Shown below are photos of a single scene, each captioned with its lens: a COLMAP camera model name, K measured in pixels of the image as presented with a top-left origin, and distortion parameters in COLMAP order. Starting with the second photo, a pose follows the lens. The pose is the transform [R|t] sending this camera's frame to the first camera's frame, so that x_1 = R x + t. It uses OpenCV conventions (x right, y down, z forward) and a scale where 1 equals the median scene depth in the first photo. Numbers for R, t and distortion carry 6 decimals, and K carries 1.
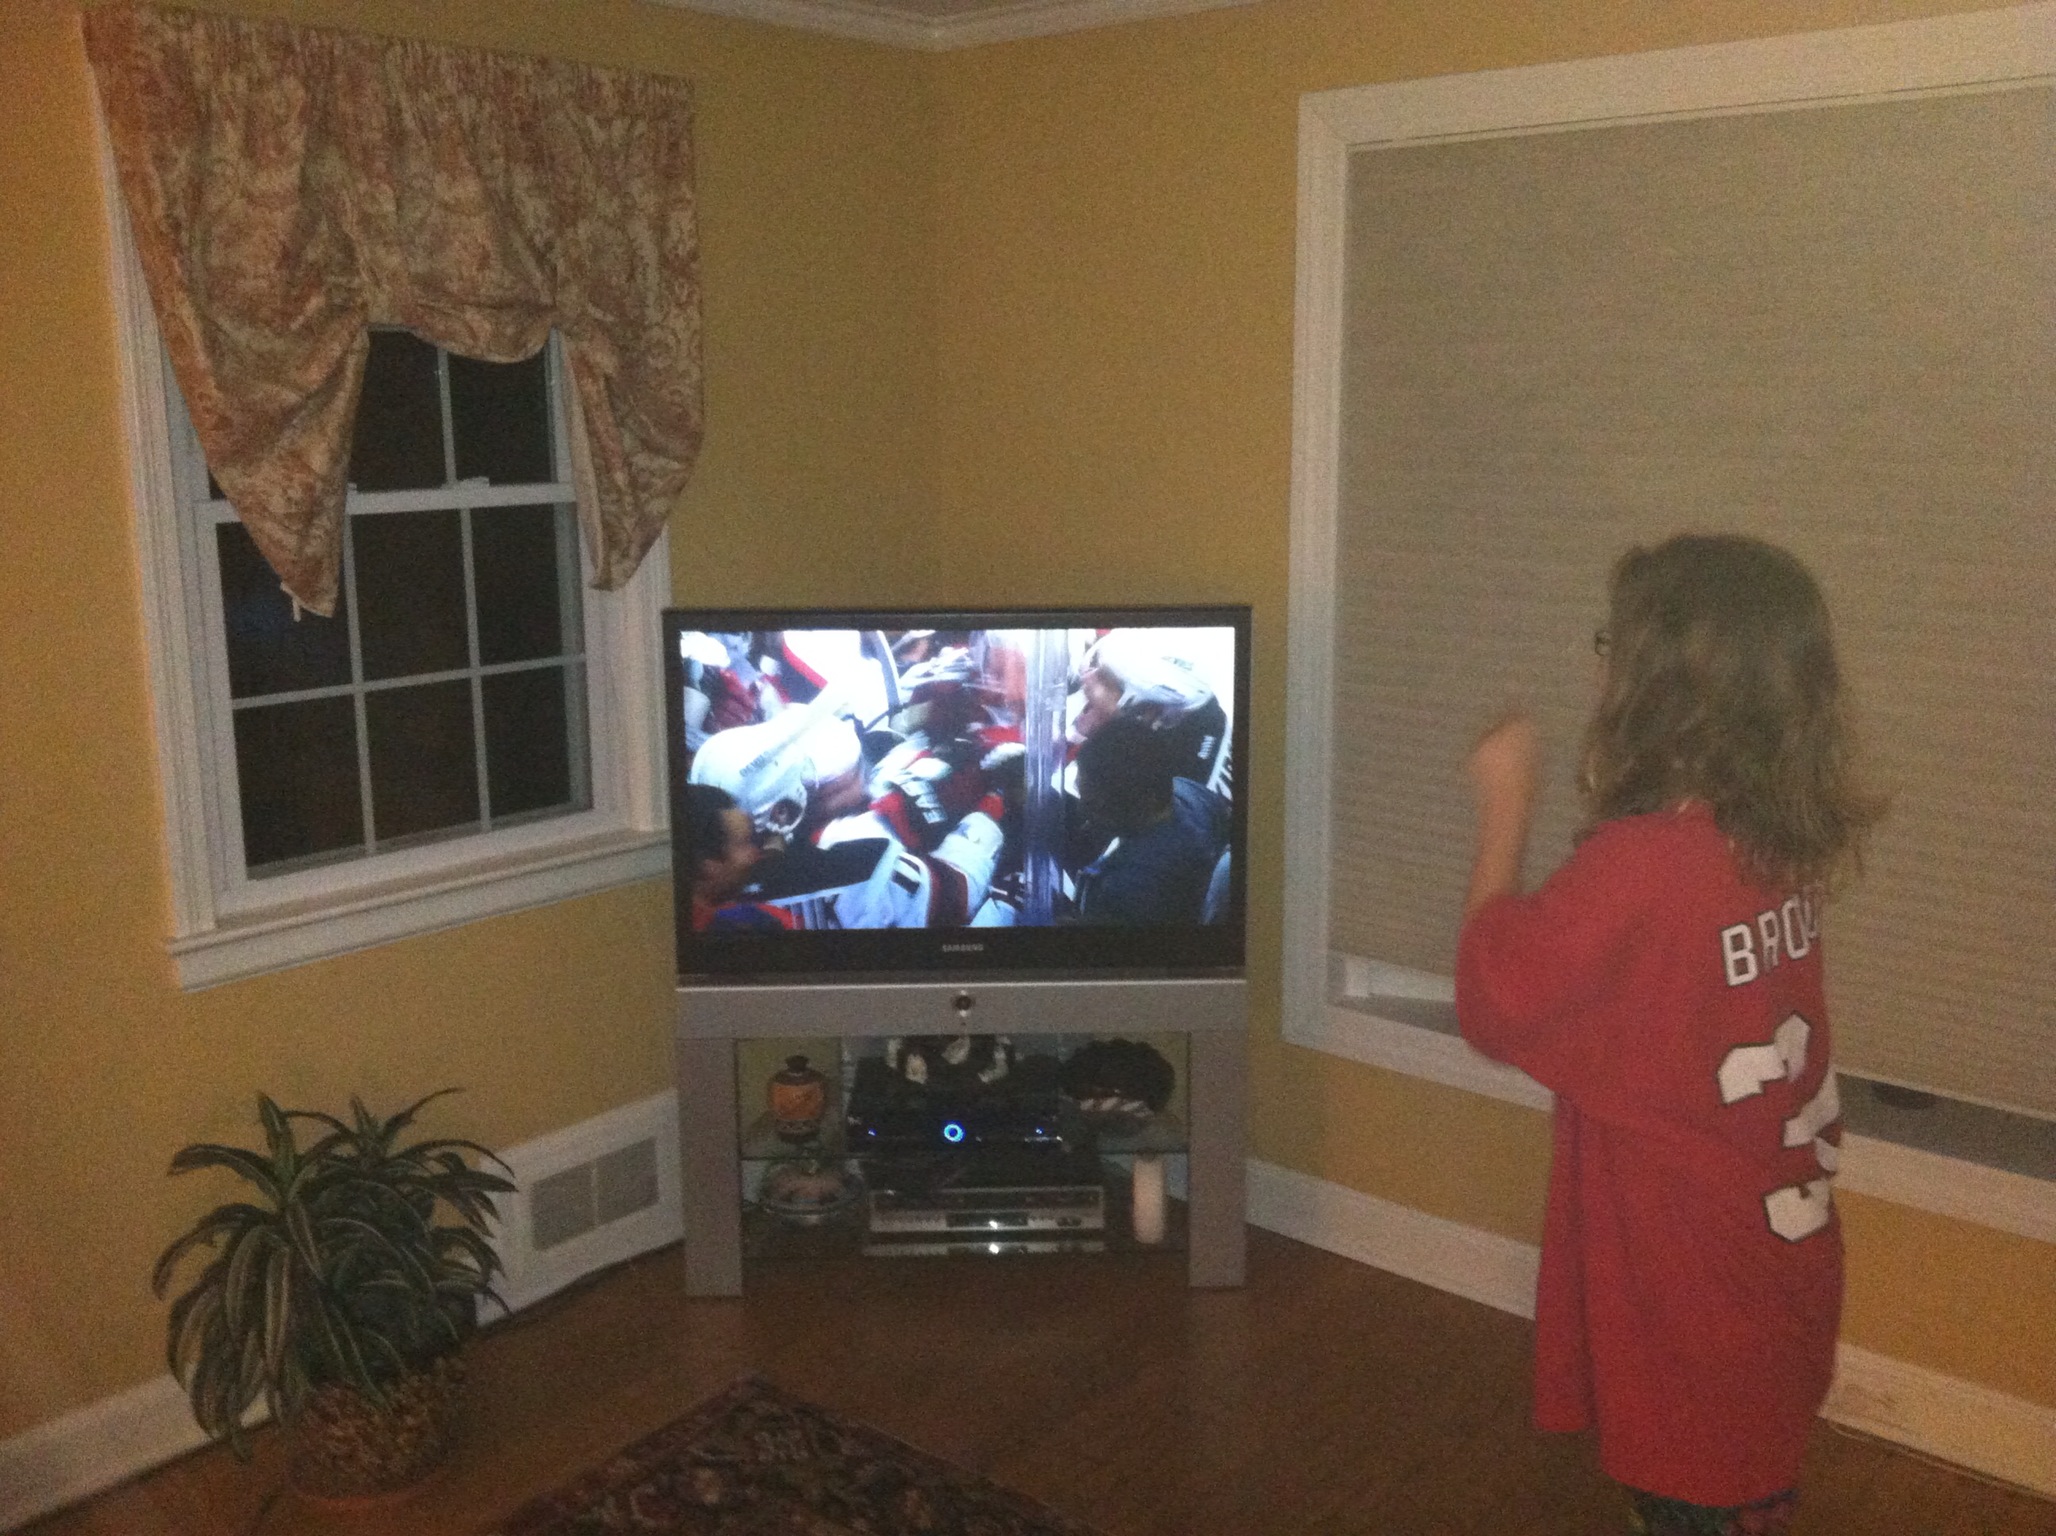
lens RADIAL K [[1913.9, 0, 1028.0], [0, 1913.9, 768.0], [0, 0, 1]] dist [0.006801, -0.014378]
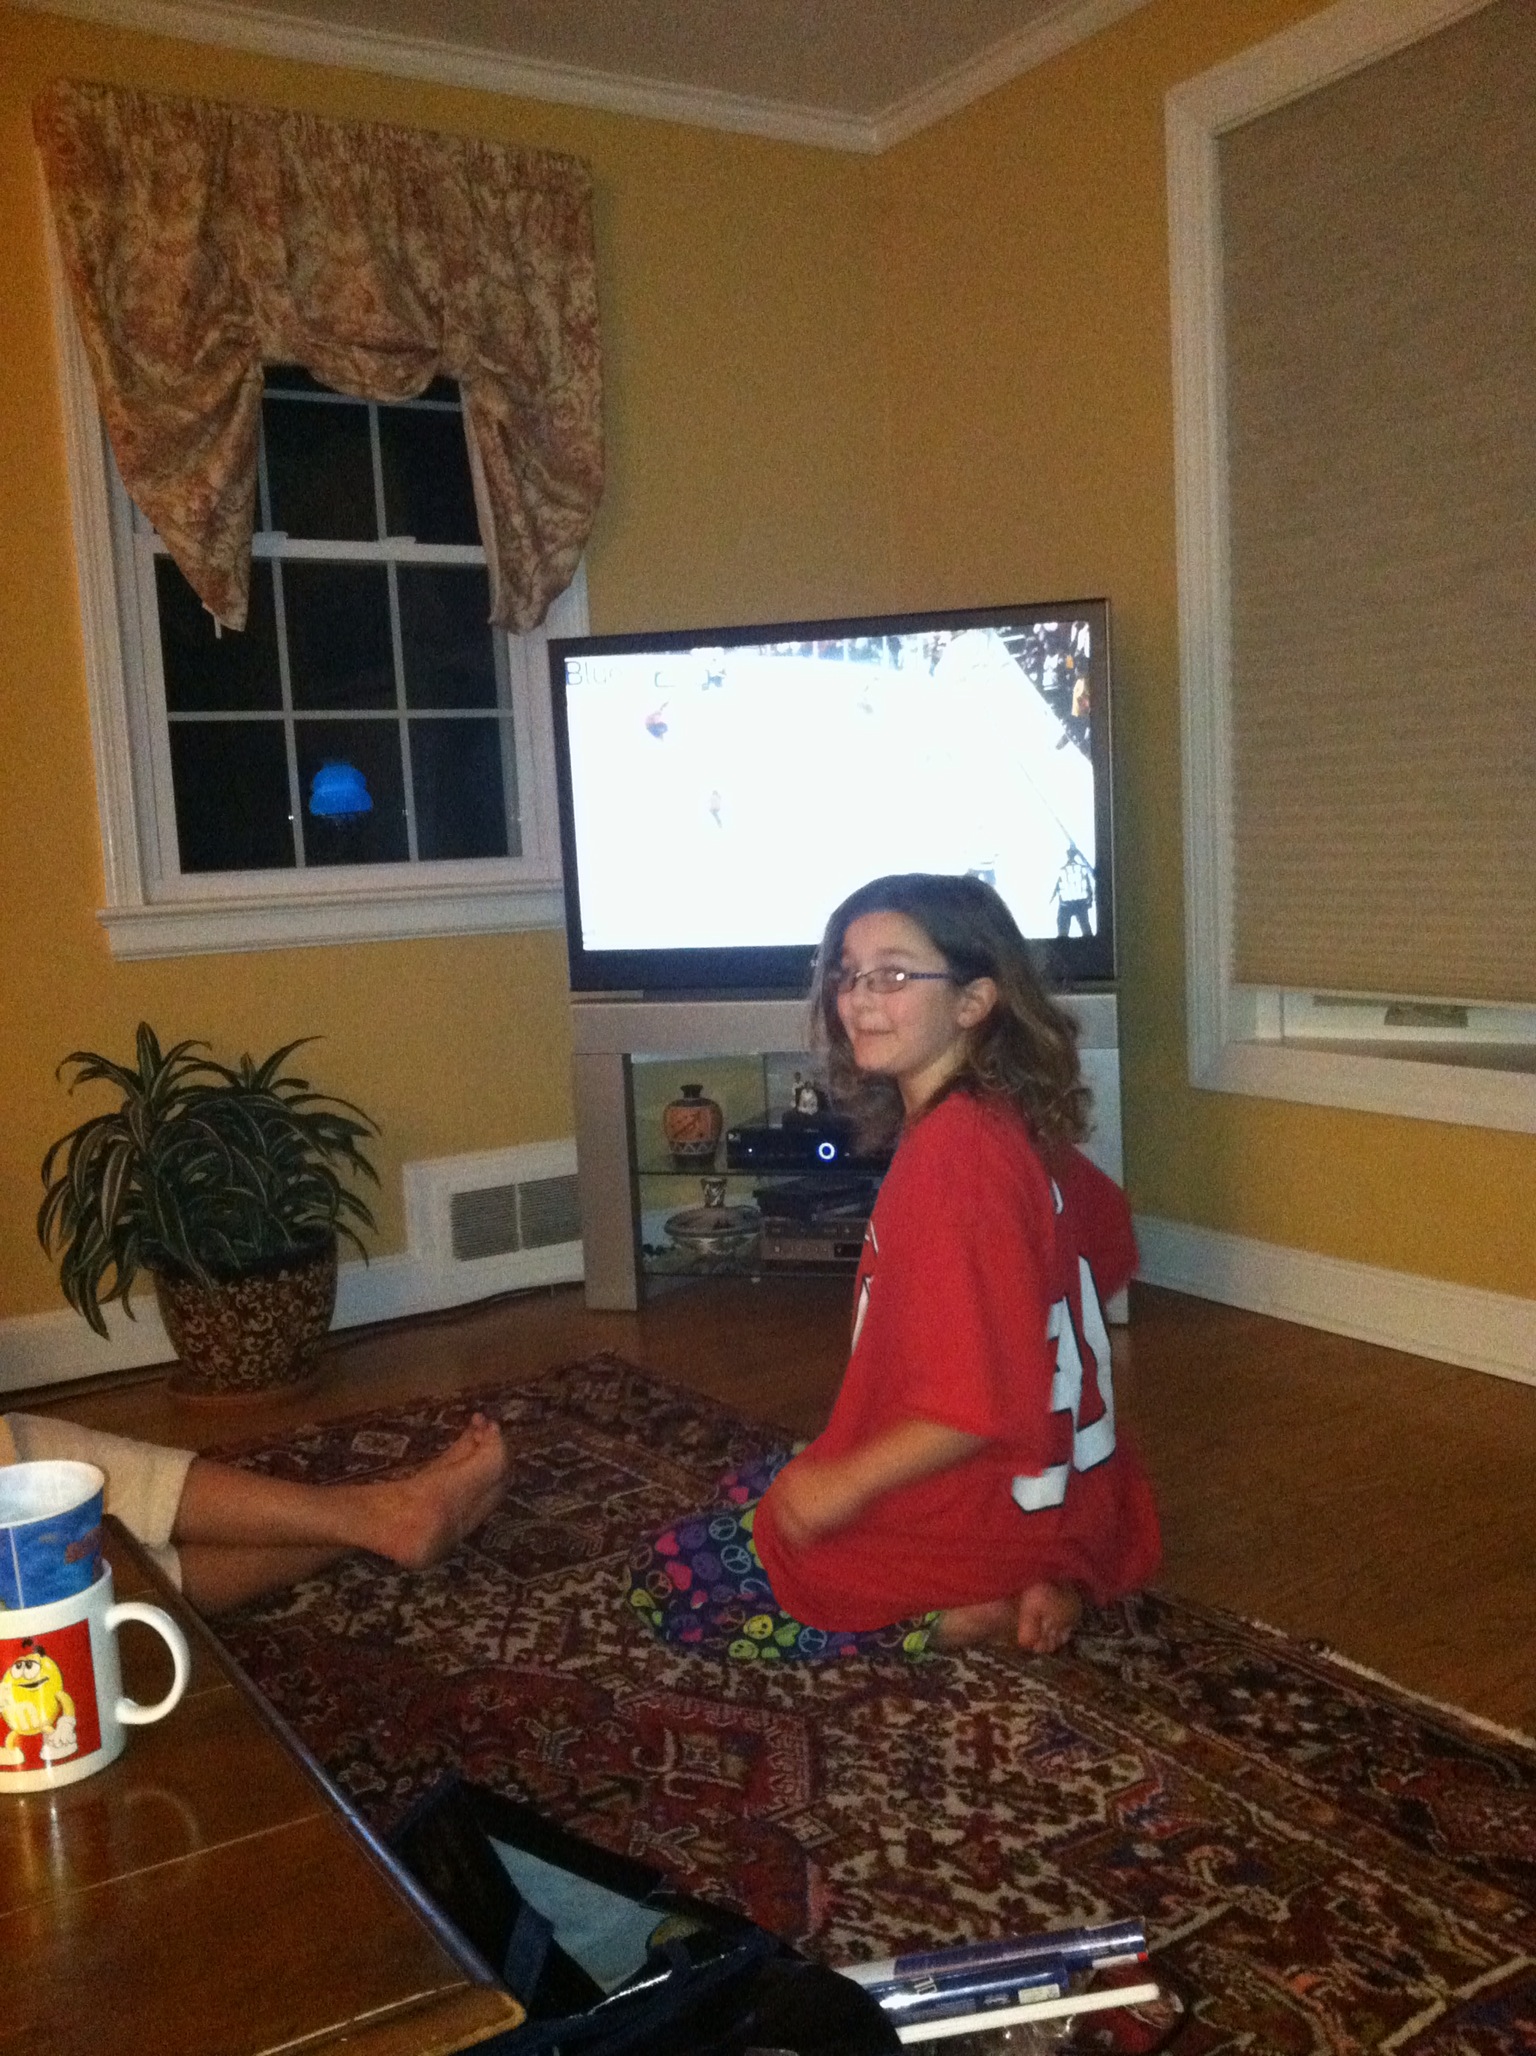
lens RADIAL K [[1913.9, 0, 768.0], [0, 1913.9, 1028.0], [0, 0, 1]] dist [0.006801, -0.014378]
pose [[0.958175, -0.000715, -0.286182, 0.257640], [-0.017945, 0.997879, -0.062574, 0.221220], [0.285620, 0.065093, 0.956130, 0.023321]]
